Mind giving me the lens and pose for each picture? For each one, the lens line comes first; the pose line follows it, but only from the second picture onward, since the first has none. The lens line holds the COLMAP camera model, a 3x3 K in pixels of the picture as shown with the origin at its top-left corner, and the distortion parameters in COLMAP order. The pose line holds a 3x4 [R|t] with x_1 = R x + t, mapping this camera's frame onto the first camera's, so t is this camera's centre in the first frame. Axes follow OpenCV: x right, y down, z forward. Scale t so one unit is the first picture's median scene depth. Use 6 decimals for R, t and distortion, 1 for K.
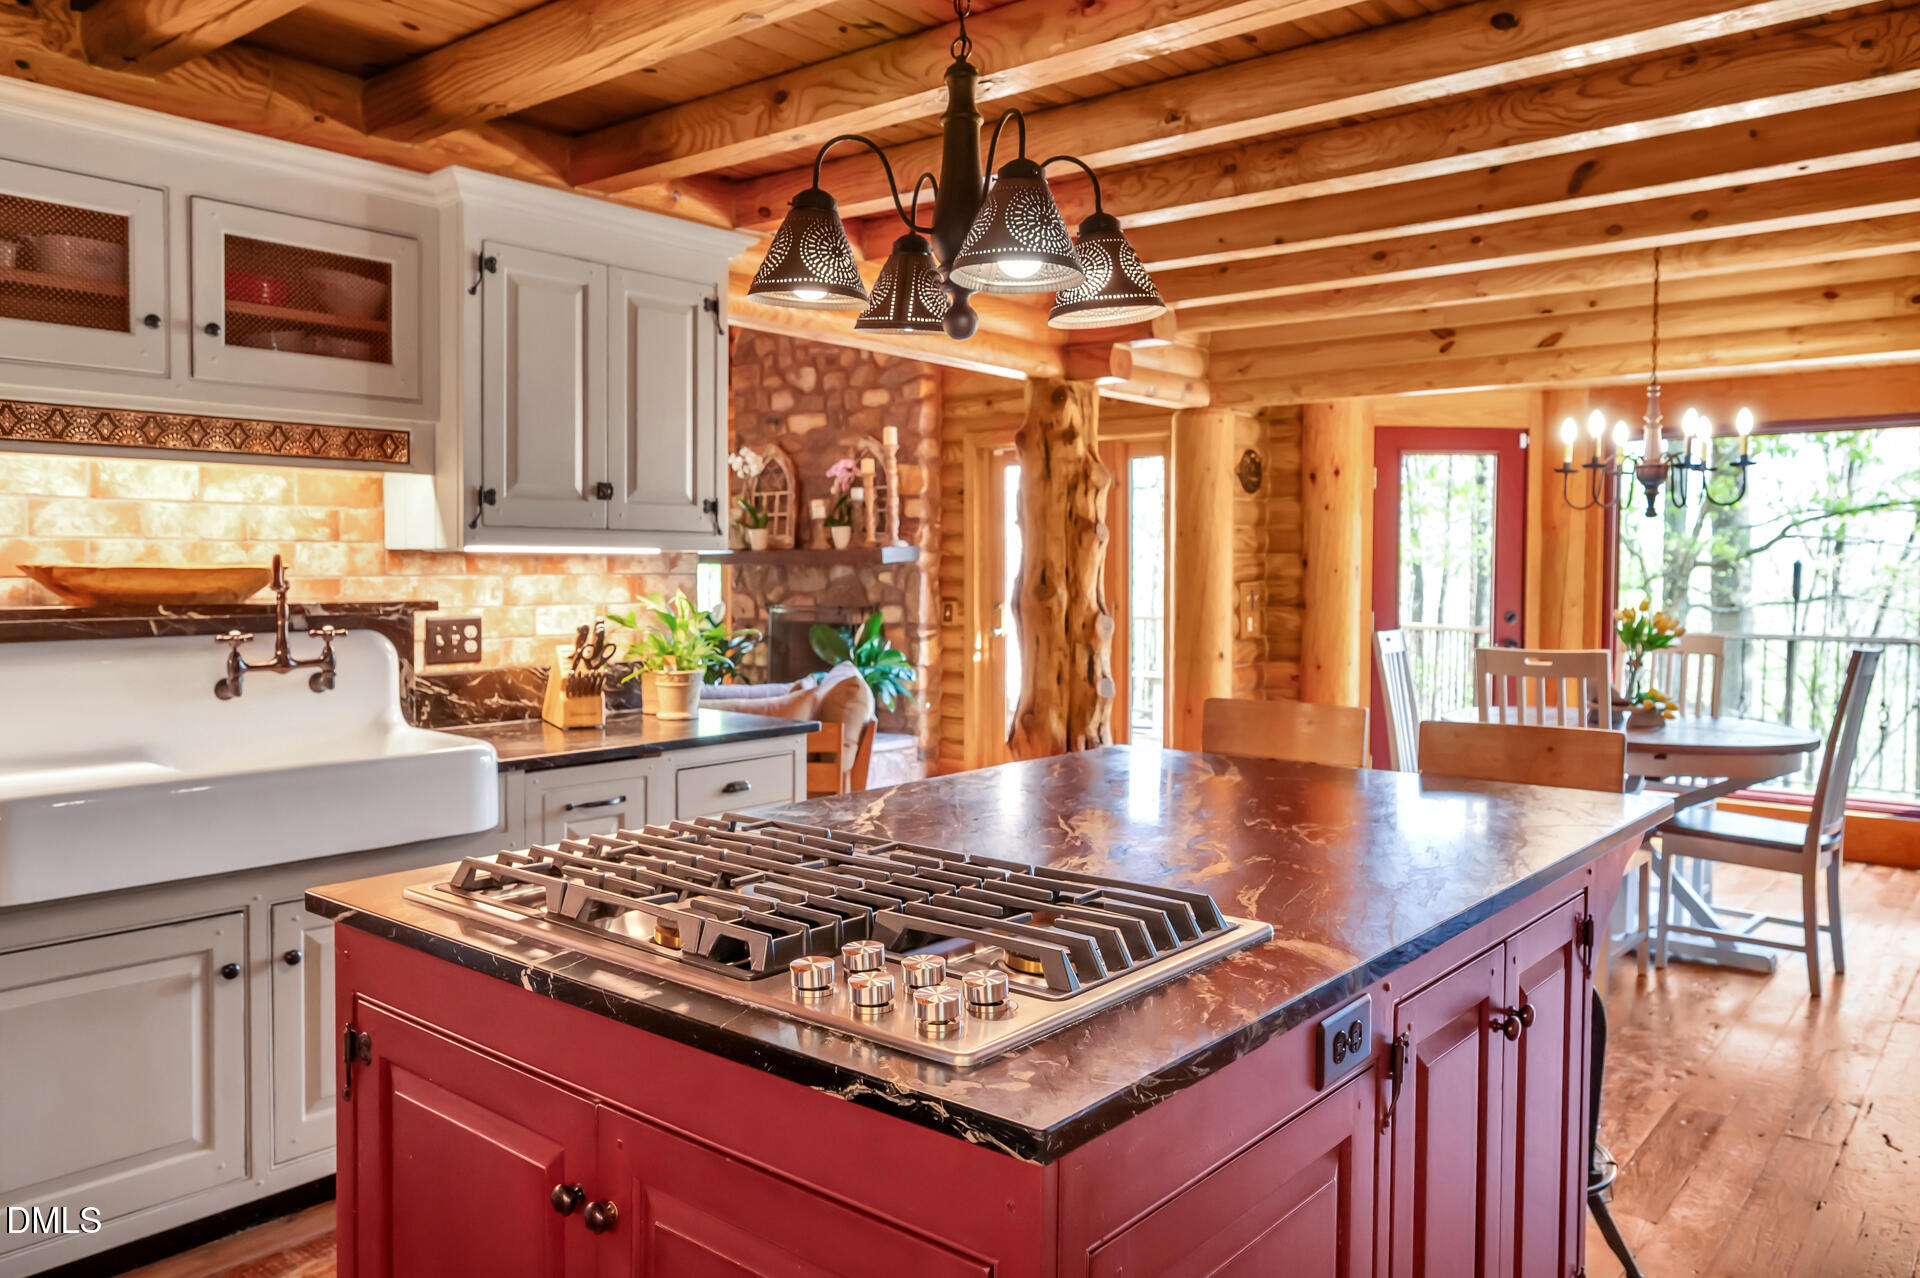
lens RADIAL K [[1399.8, 0, 958.6], [0, 1399.8, 634.4], [0, 0, 1]] dist [-0.007713, -0.002082]
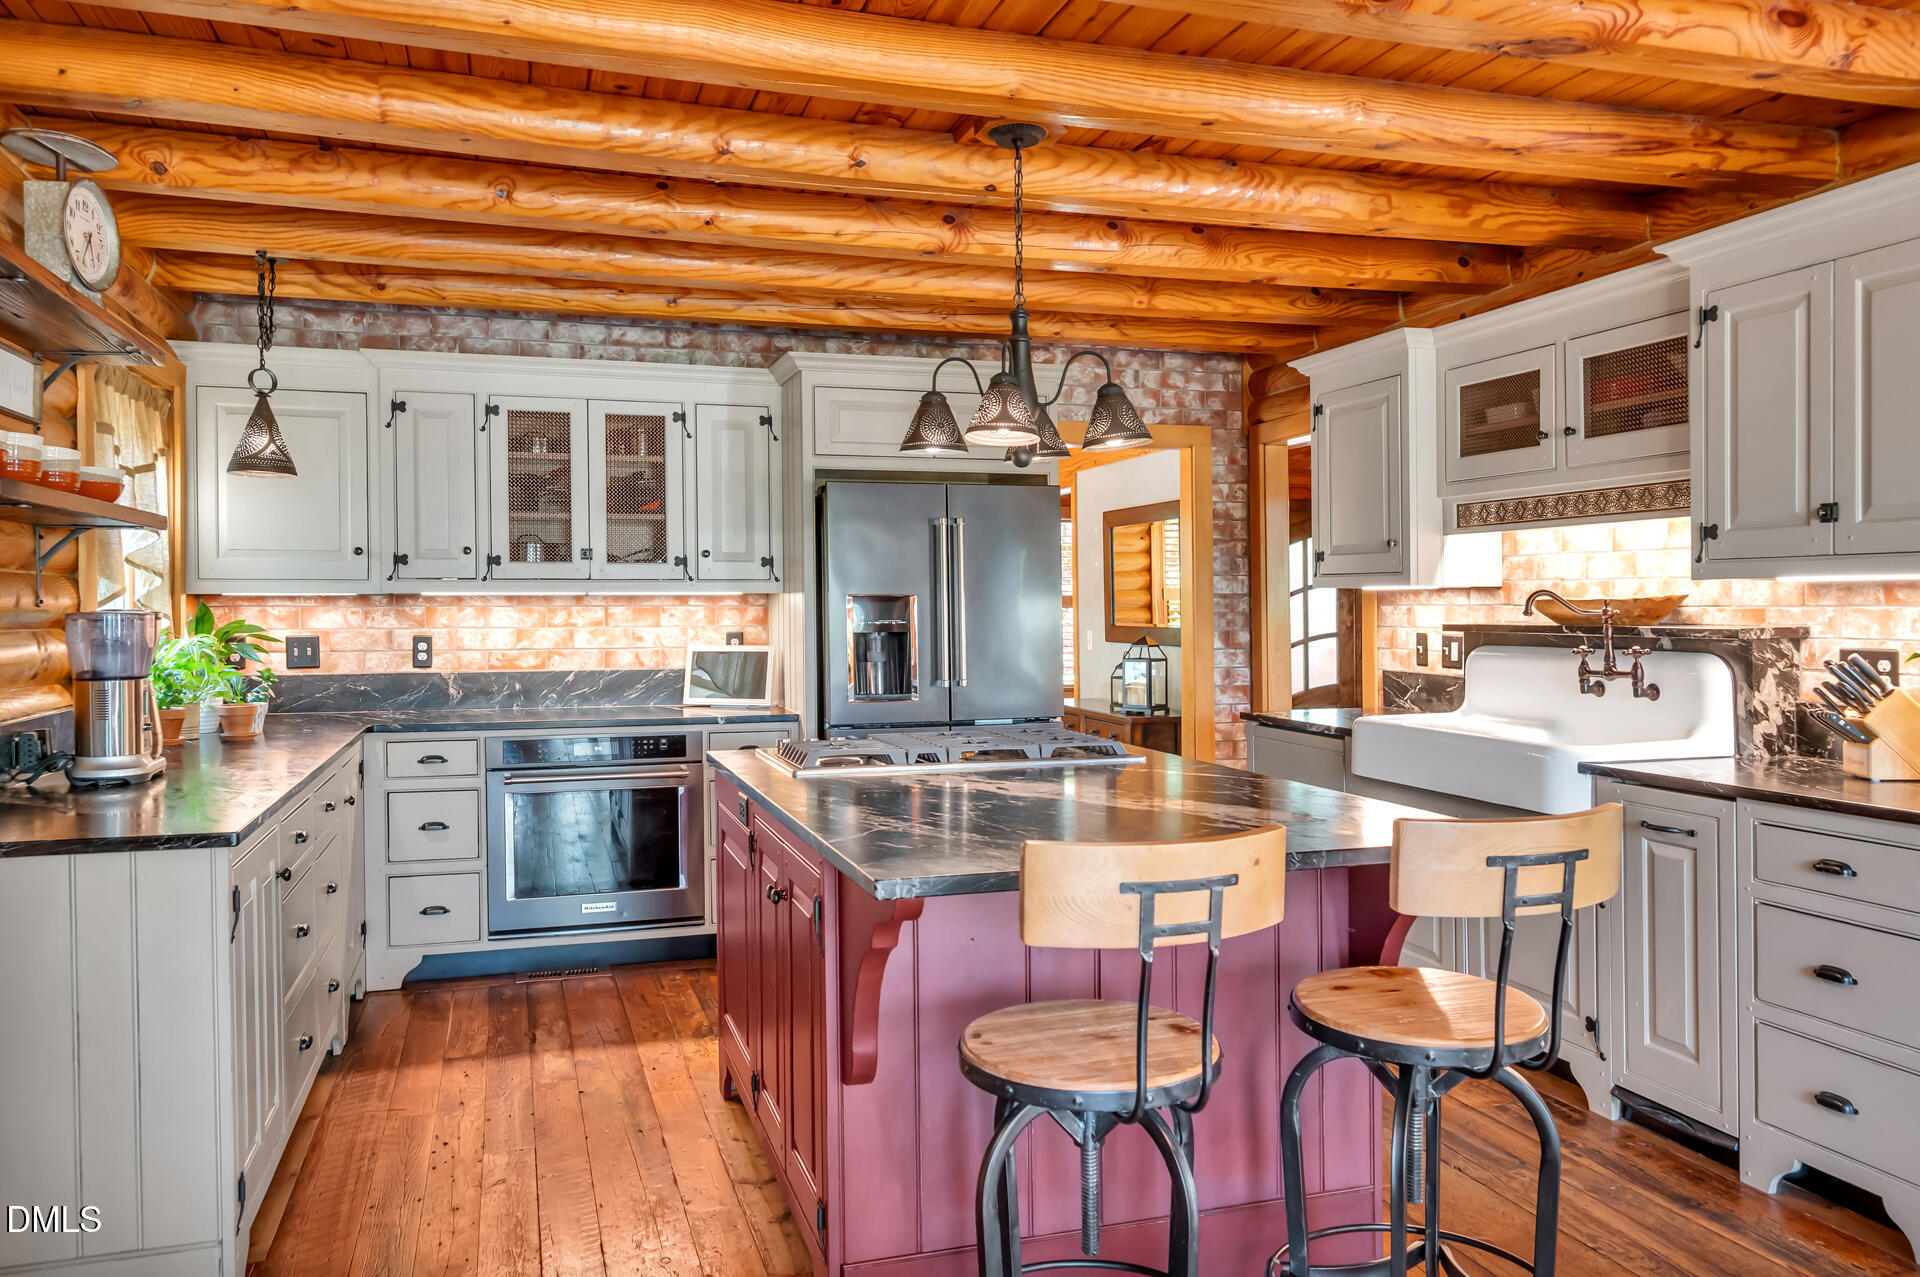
lens RADIAL K [[1399.8, 0, 959.0], [0, 1399.8, 628.4], [0, 0, 1]] dist [-0.007713, -0.002082]
pose [[-0.540158, 0.015685, -0.841418, 0.900569], [-0.035805, 0.998493, 0.041599, -0.050683], [0.840802, 0.052597, -0.538782, 1.135931]]
